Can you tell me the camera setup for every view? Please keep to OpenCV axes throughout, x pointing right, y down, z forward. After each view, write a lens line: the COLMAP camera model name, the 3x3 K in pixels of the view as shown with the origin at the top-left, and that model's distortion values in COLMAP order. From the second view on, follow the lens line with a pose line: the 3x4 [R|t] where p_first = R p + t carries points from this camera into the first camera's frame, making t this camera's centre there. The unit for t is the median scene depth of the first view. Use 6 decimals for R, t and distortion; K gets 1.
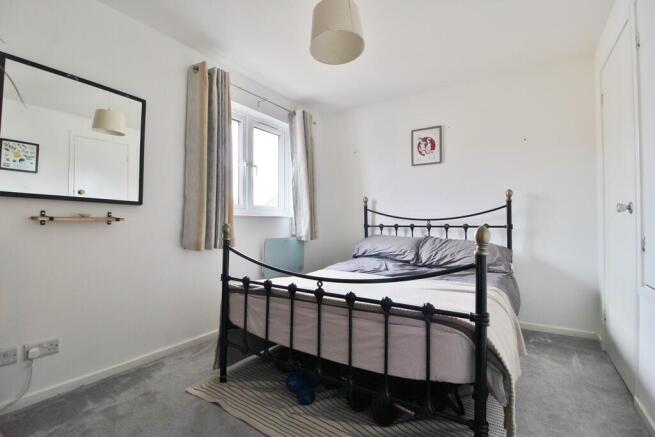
lens RADIAL K [[305.4, 0, 325.1], [0, 305.4, 217.4], [0, 0, 1]] dist [0.000389, -0.013408]
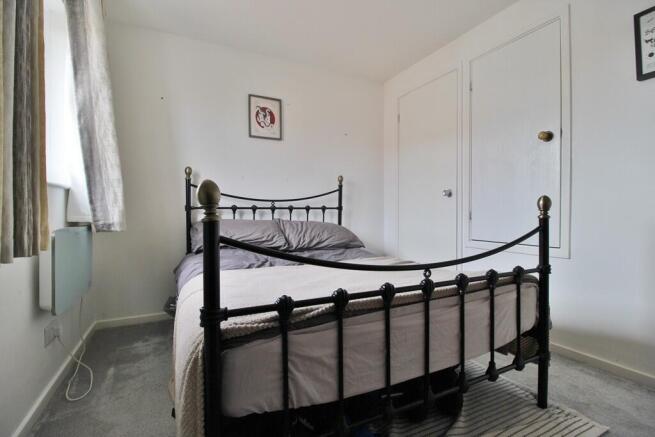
lens RADIAL K [[305.4, 0, 325.1], [0, 305.4, 217.4], [0, 0, 1]] dist [0.000389, -0.013408]
pose [[0.505264, -0.011773, 0.862885, -0.380195], [-0.010404, 0.999751, 0.019732, 0.039475], [-0.862902, -0.018948, 0.505016, 0.435215]]
